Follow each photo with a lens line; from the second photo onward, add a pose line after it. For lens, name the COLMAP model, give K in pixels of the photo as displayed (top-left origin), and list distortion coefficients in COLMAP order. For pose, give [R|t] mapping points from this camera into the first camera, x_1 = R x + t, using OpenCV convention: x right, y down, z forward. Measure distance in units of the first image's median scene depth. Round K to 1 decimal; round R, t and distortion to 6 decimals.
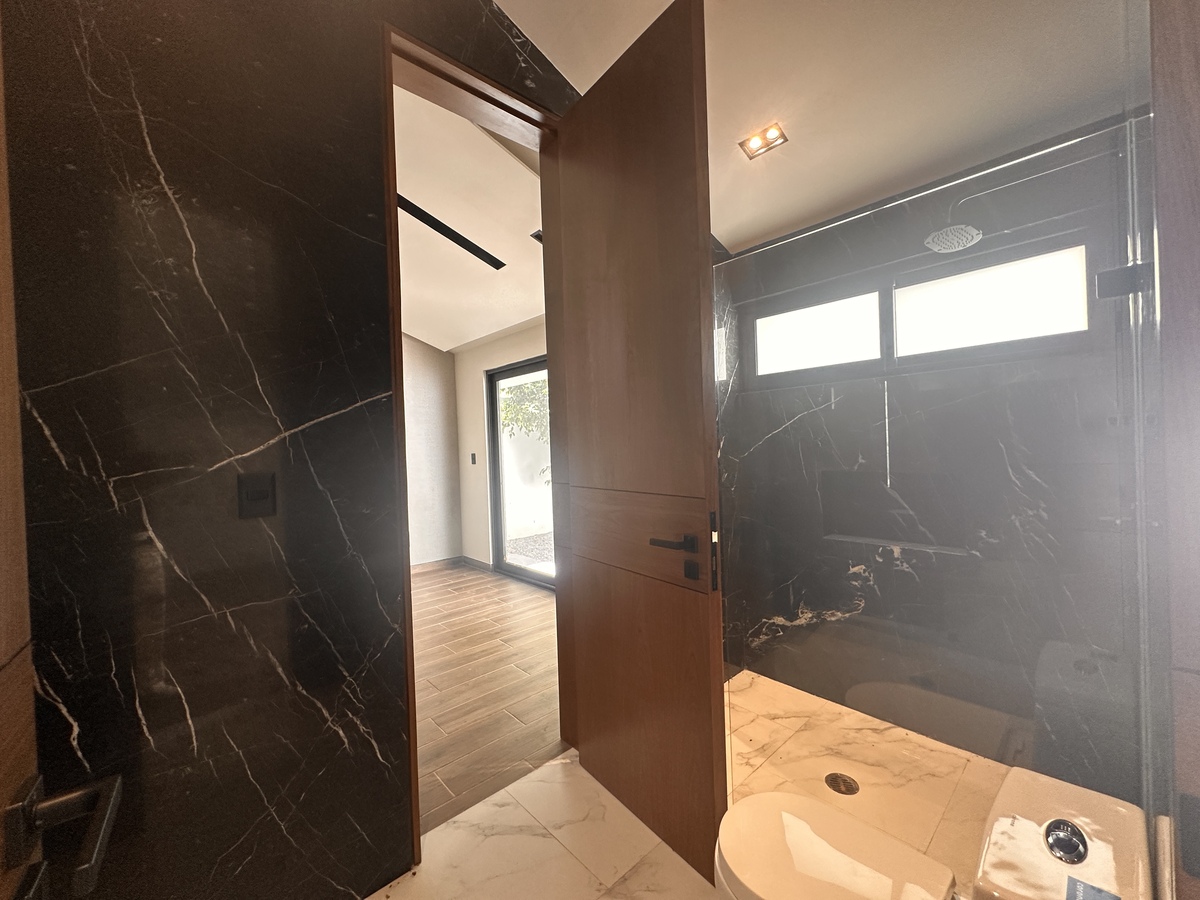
lens RADIAL K [[479.8, 0, 596.9], [0, 479.8, 449.2], [0, 0, 1]] dist [-0.004278, 0.001713]
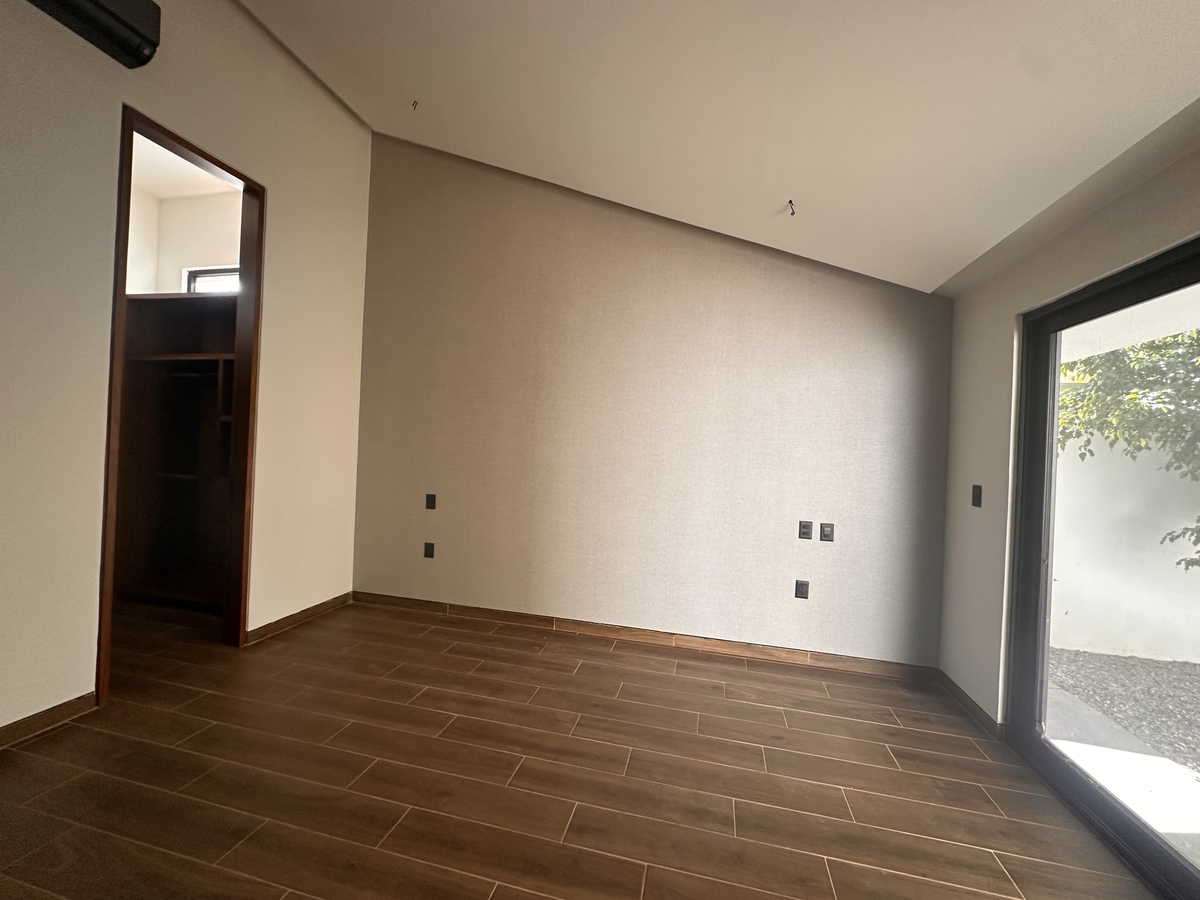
lens RADIAL K [[479.8, 0, 600.9], [0, 479.8, 449.8], [0, 0, 1]] dist [-0.004278, 0.001713]
pose [[0.568054, 0.058937, -0.820879, -0.054888], [-0.072590, 0.997133, 0.021358, -0.008508], [0.819784, 0.047455, 0.570703, 0.298075]]
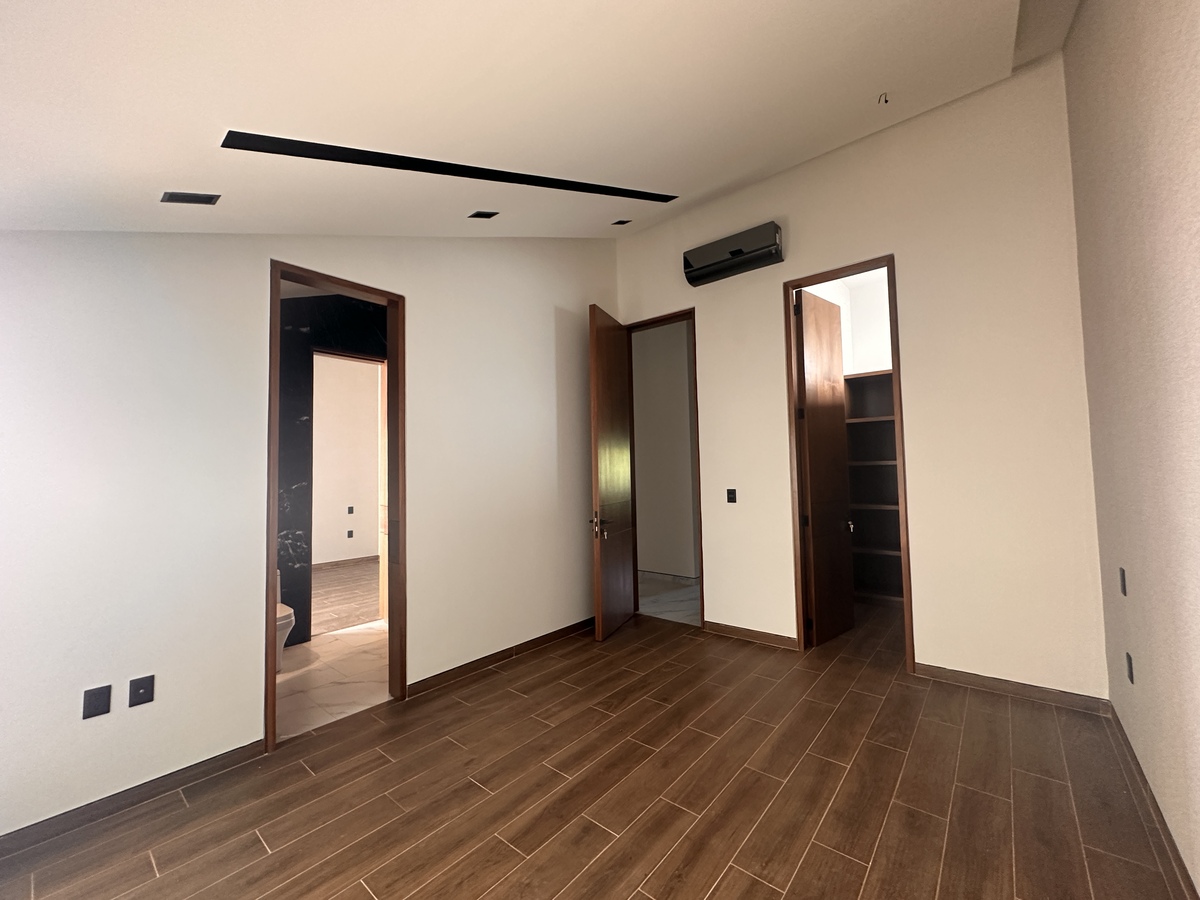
lens RADIAL K [[479.8, 0, 598.1], [0, 479.8, 454.1], [0, 0, 1]] dist [-0.004278, 0.001713]
pose [[-0.989636, 0.048702, -0.135089, -0.238607], [0.051391, 0.998542, -0.016489, -0.021325], [0.134089, -0.023260, -0.990696, 0.740204]]
